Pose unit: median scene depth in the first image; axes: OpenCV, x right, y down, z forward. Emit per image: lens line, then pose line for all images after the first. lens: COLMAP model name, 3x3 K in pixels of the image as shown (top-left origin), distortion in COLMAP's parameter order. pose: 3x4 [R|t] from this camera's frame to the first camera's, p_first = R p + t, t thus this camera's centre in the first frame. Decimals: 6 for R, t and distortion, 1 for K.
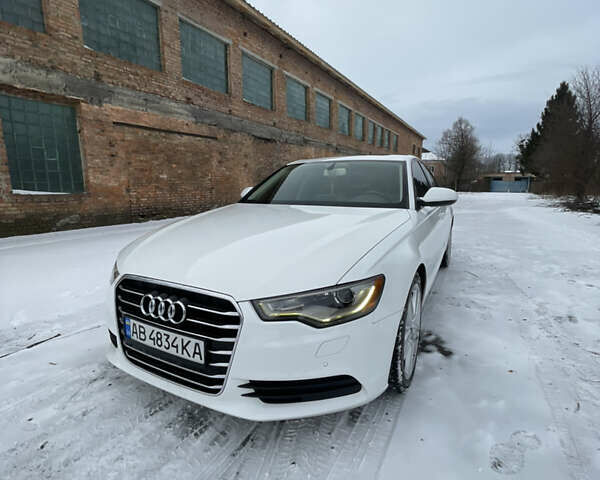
lens RADIAL K [[323.5, 0, 301.6], [0, 323.5, 239.8], [0, 0, 1]] dist [-0.001572, -0.001518]
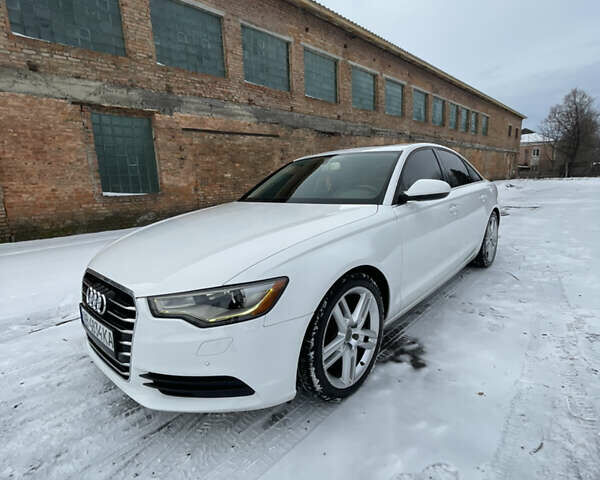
lens RADIAL K [[323.5, 0, 301.8], [0, 323.5, 239.6], [0, 0, 1]] dist [-0.001572, -0.001518]
pose [[0.968519, 0.006699, -0.248848, 0.162959], [-0.001905, 0.999808, 0.019500, -0.006603], [0.248931, -0.018412, 0.968346, 0.026077]]
